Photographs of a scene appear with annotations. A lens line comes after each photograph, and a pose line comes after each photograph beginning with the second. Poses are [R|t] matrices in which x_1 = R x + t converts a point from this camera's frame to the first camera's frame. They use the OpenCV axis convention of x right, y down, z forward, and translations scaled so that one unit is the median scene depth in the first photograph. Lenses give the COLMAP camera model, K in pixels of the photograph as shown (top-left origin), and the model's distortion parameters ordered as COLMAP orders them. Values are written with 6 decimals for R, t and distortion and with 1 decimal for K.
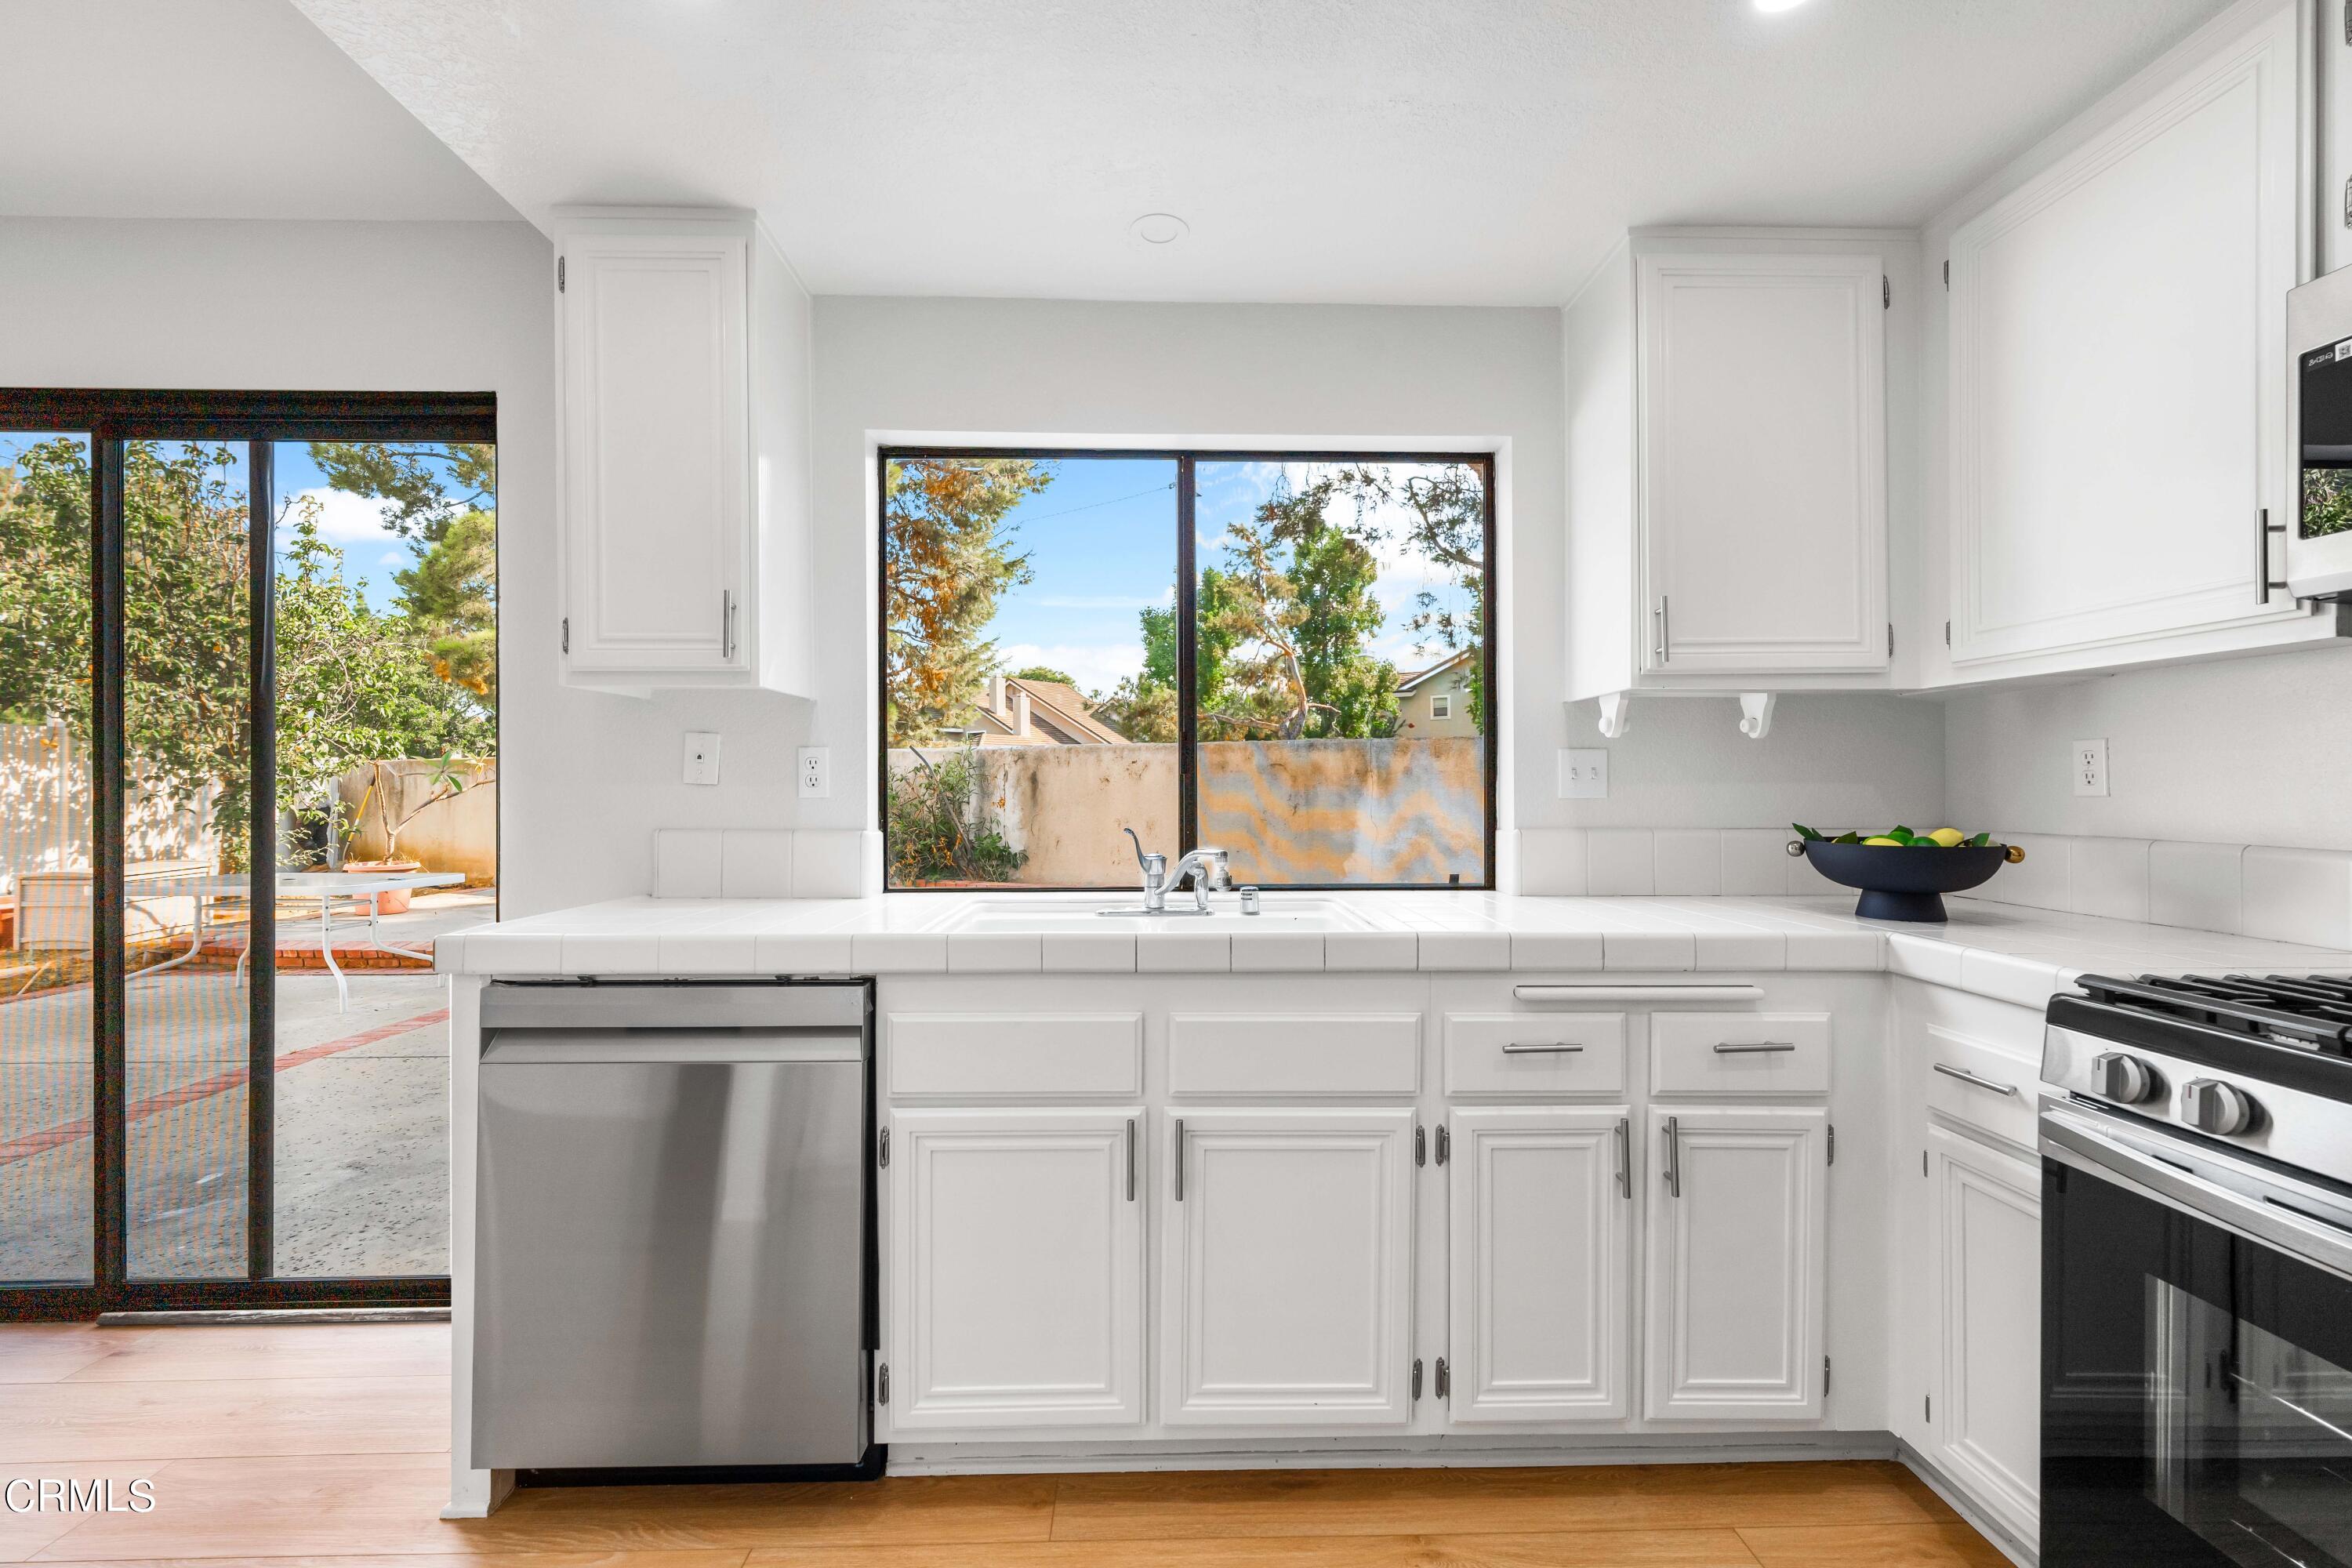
lens RADIAL K [[968.8, 0, 1165.8], [0, 968.8, 782.3], [0, 0, 1]] dist [0.006852, -0.000507]
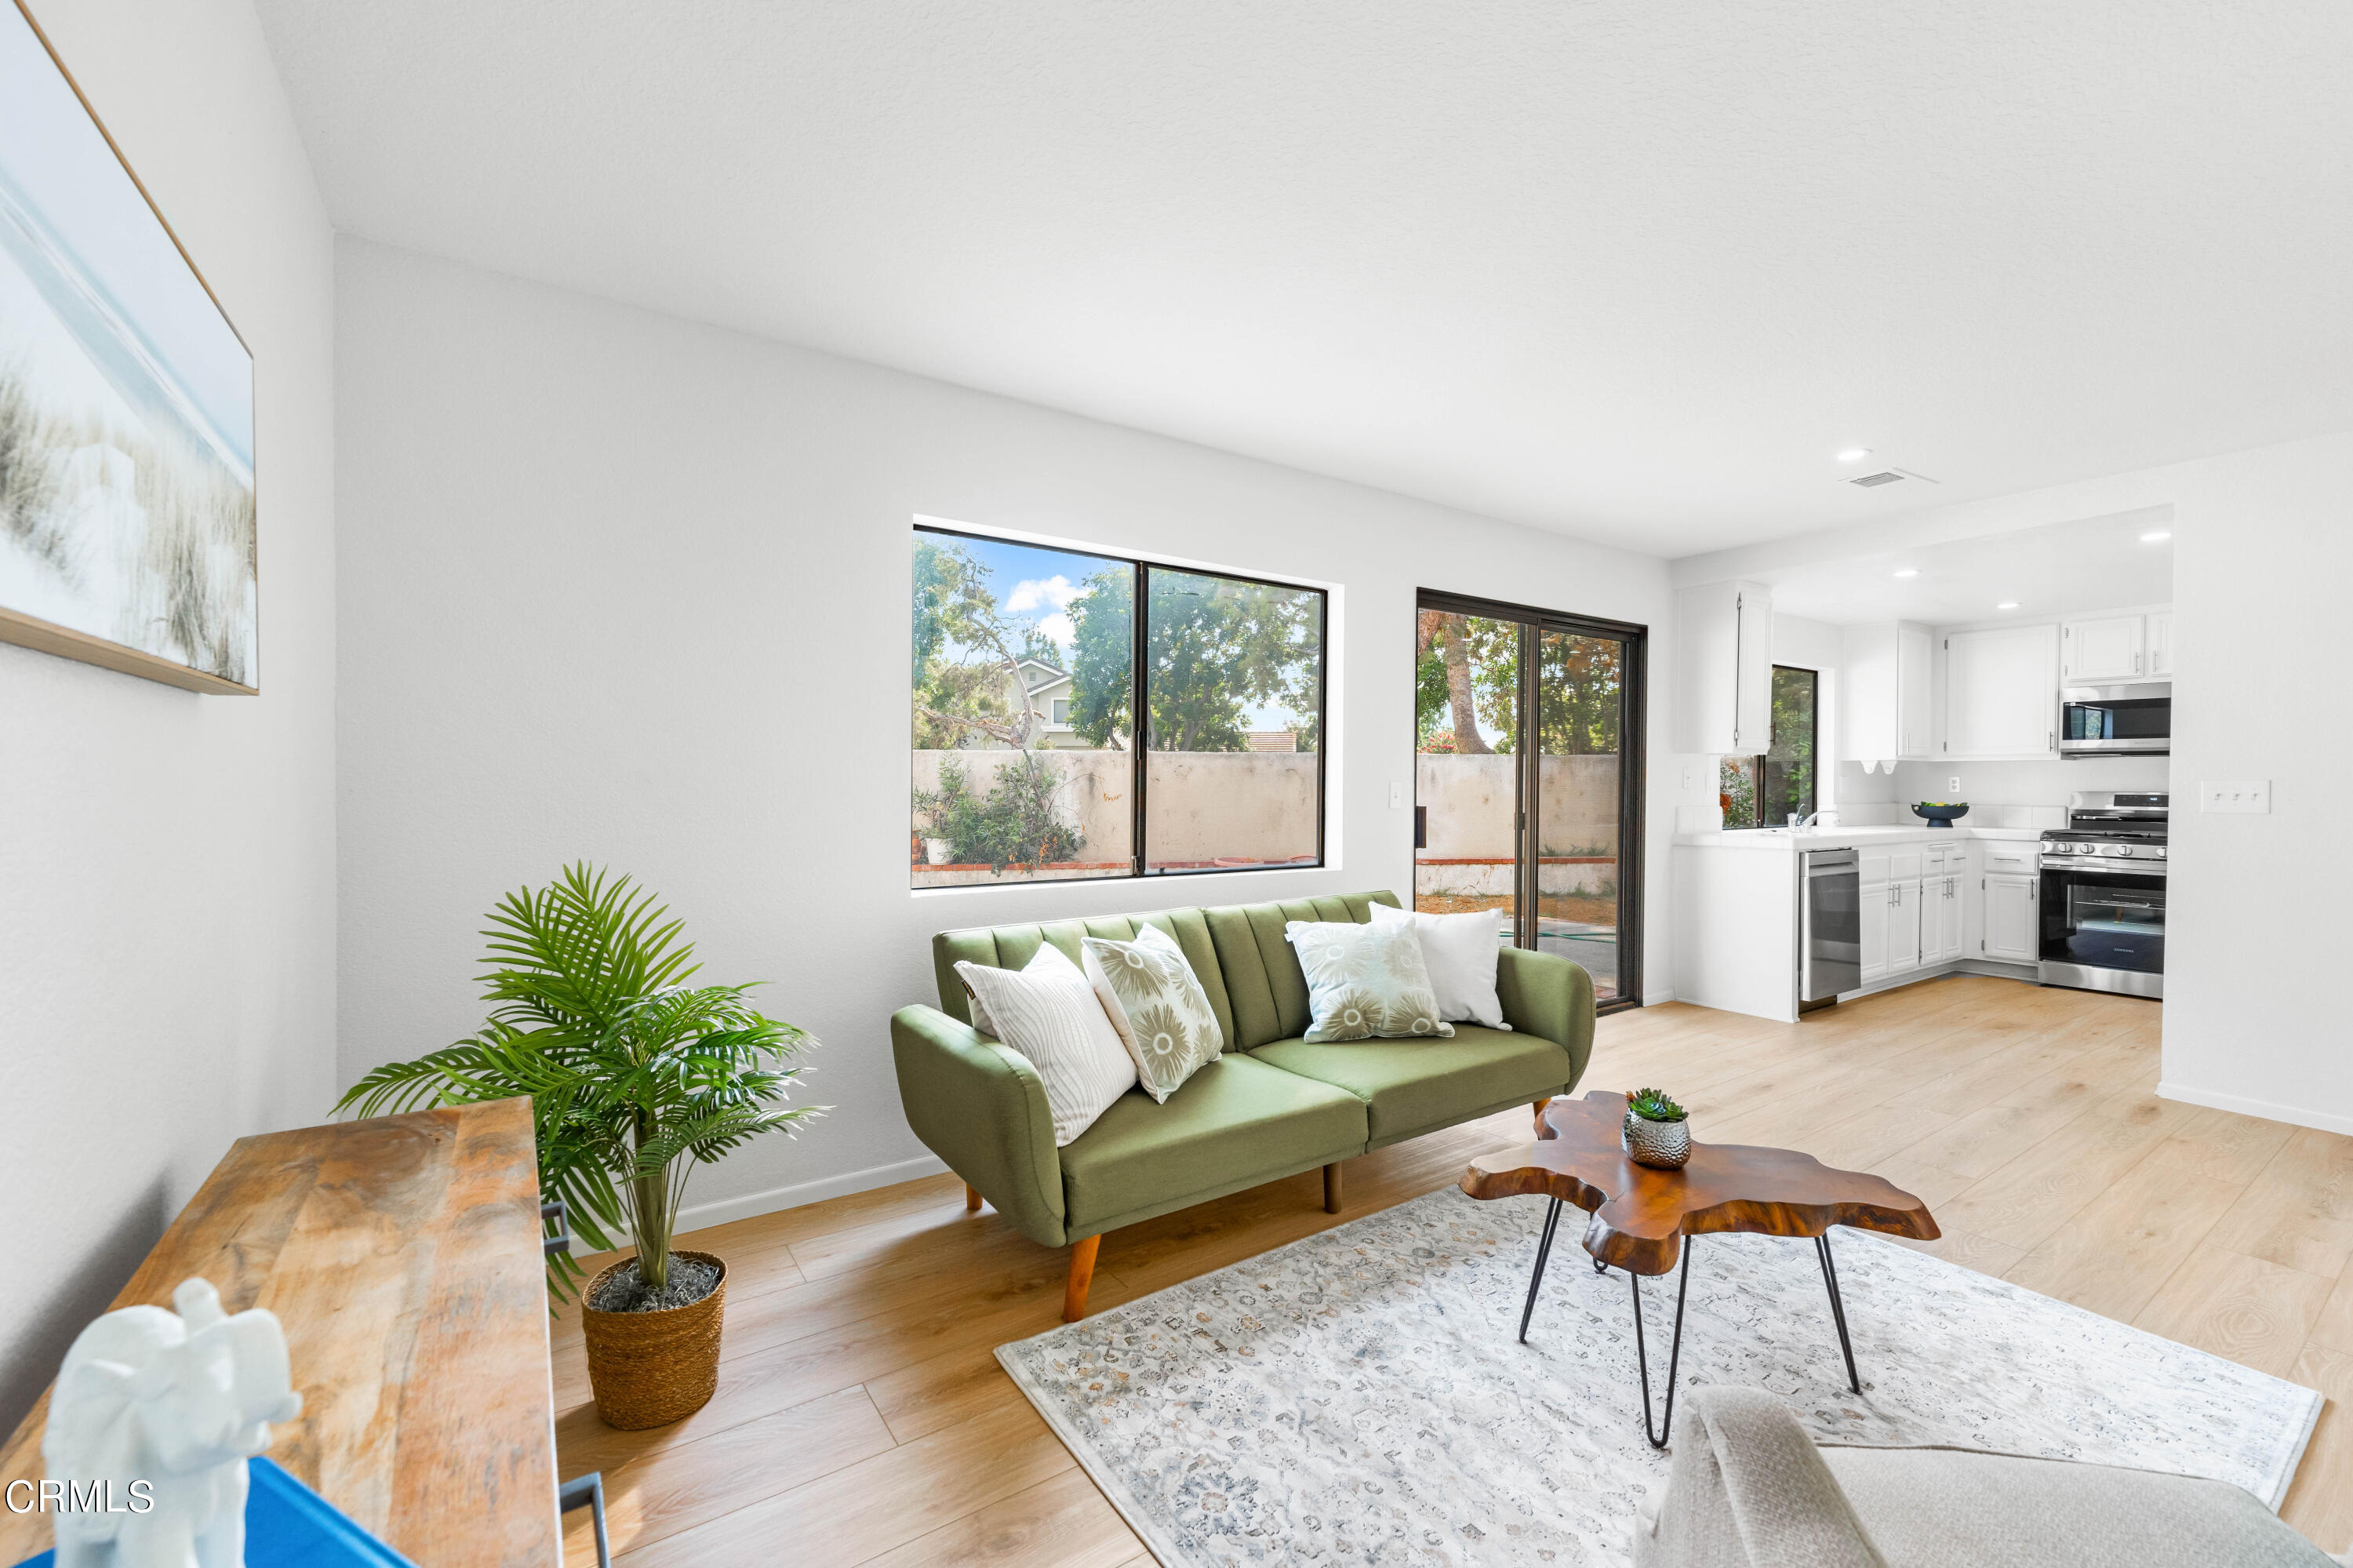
lens RADIAL K [[969.3, 0, 1199.1], [0, 969.3, 793.0], [0, 0, 1]] dist [0.006852, -0.000507]
pose [[0.838348, -0.001908, 0.545131, -3.372542], [-0.007203, 0.999868, 0.014577, -0.016402], [-0.545087, -0.016147, 0.838224, -0.489395]]
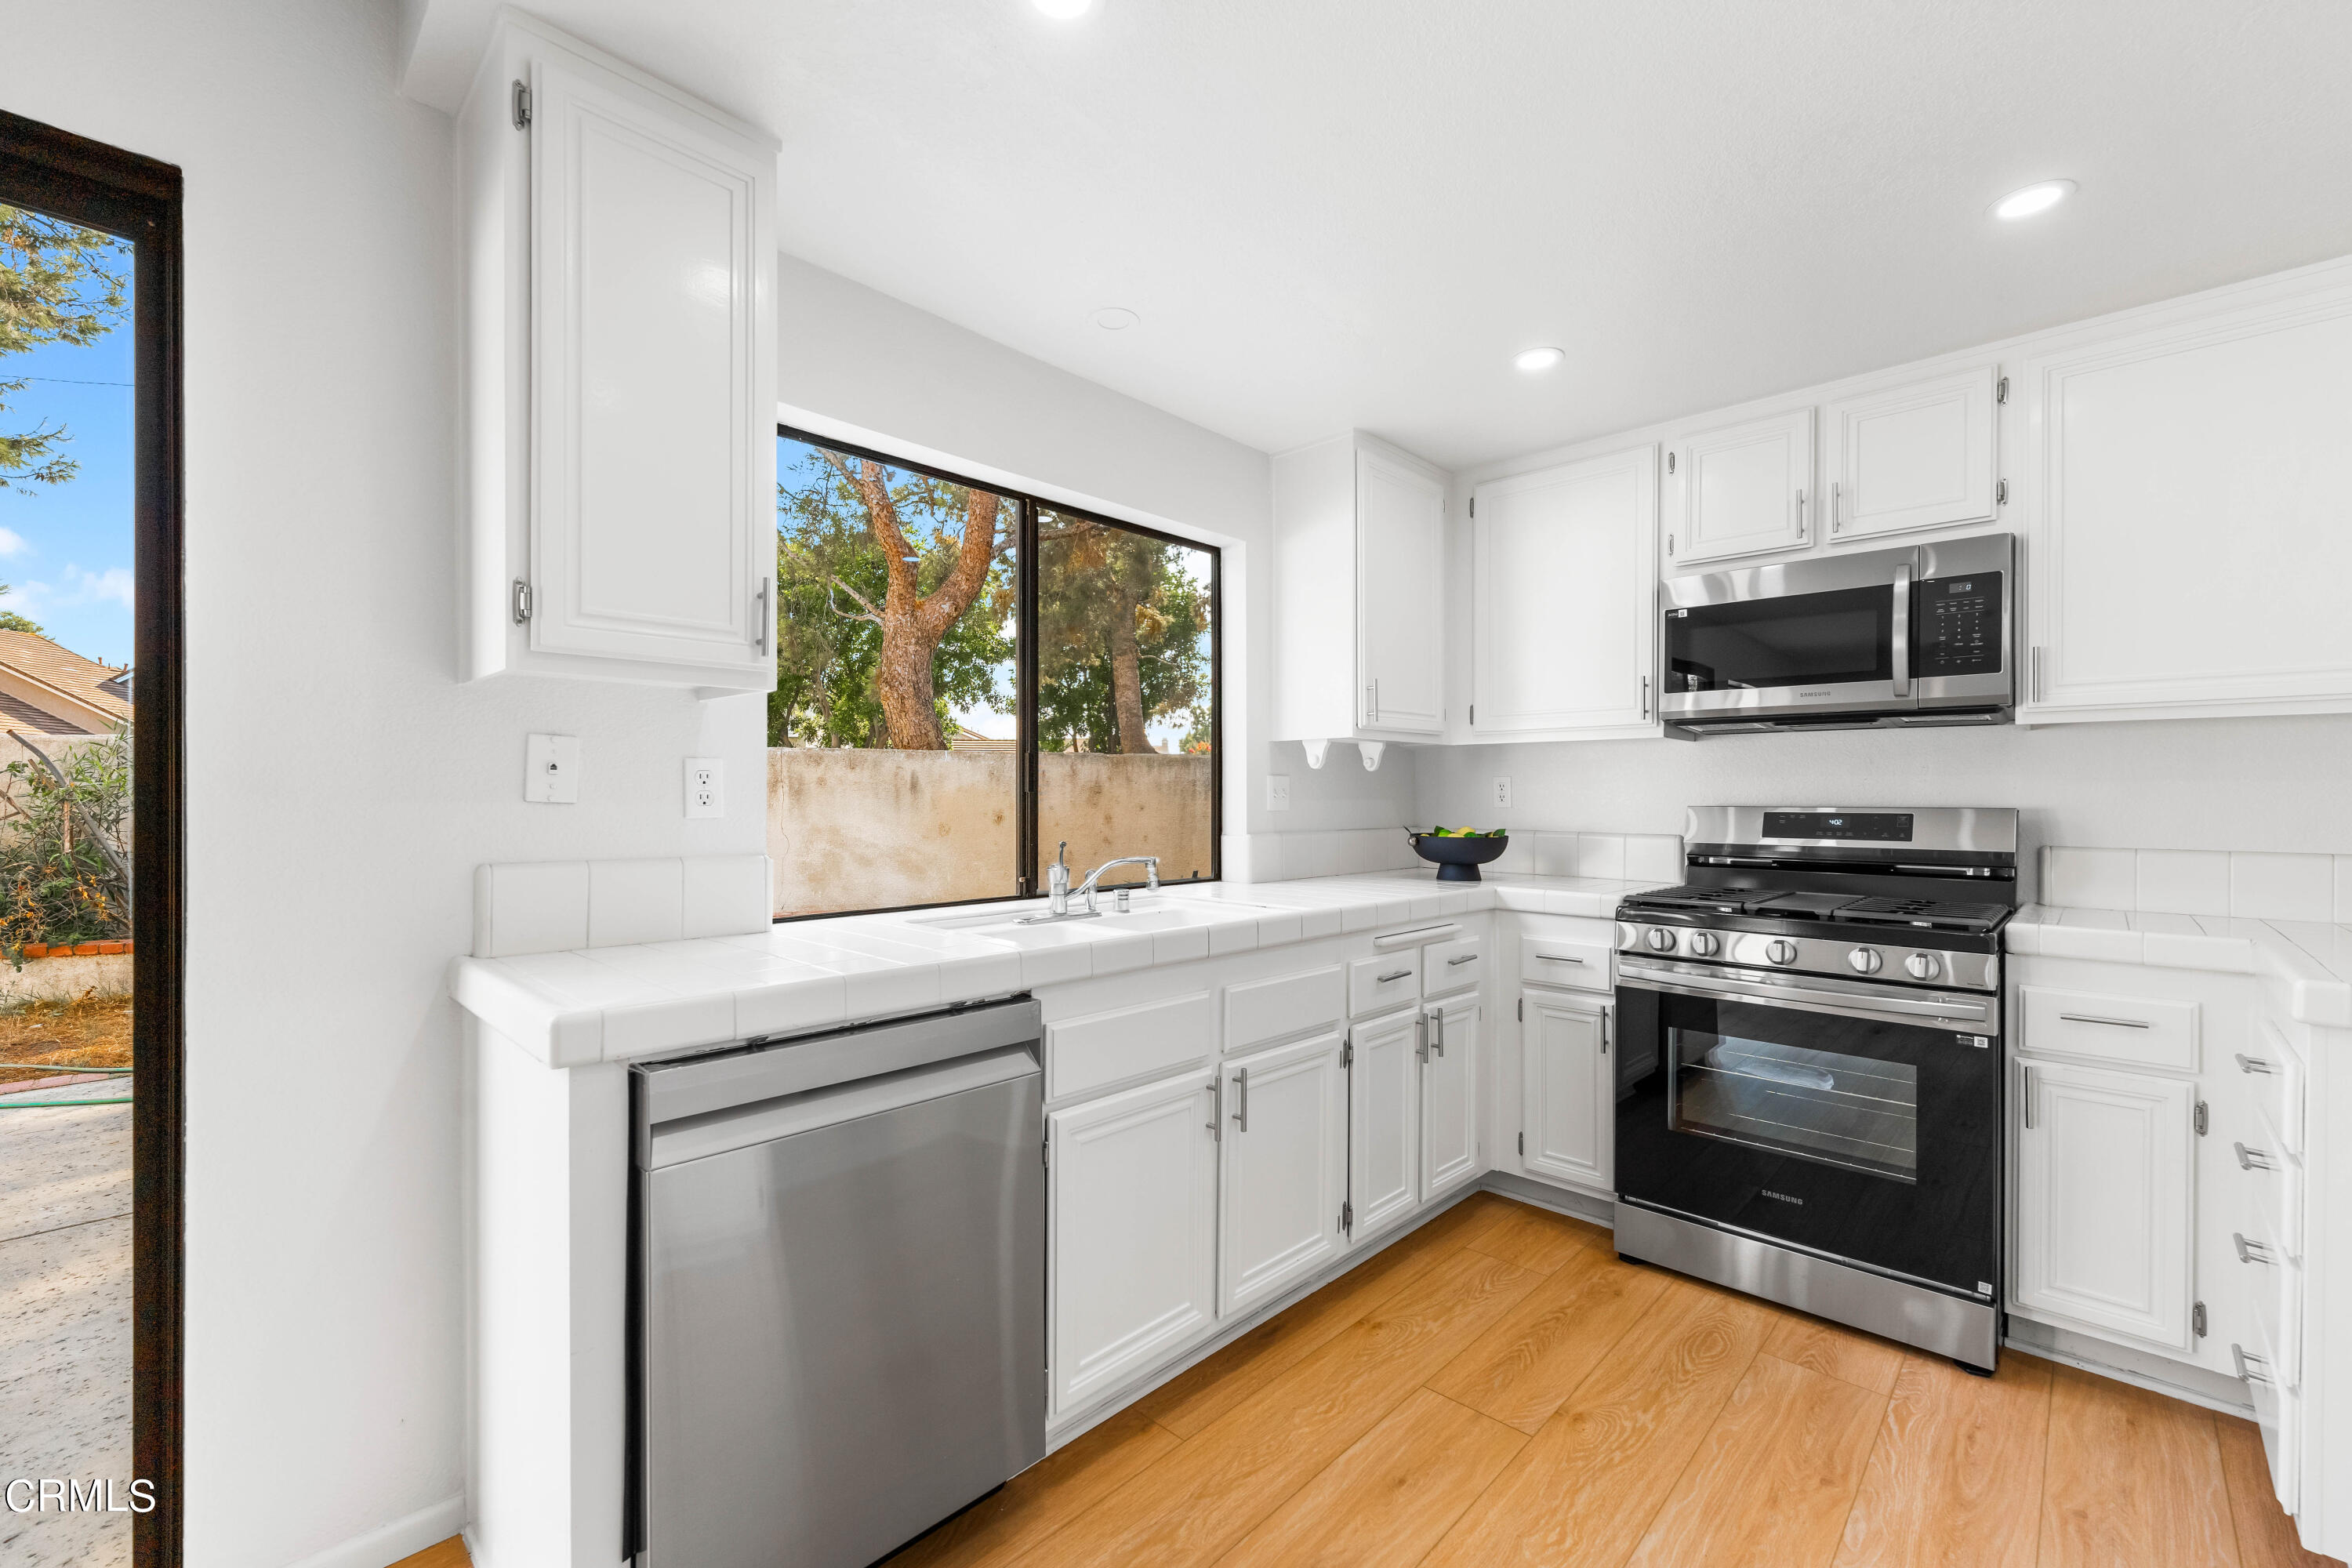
lens RADIAL K [[968.8, 0, 1189.2], [0, 968.8, 791.9], [0, 0, 1]] dist [0.006852, -0.000507]
pose [[0.710519, 0.004407, 0.703665, -0.760171], [-0.005492, 0.999985, -0.000718, -0.010244], [-0.703657, -0.003354, 0.710532, 0.122803]]
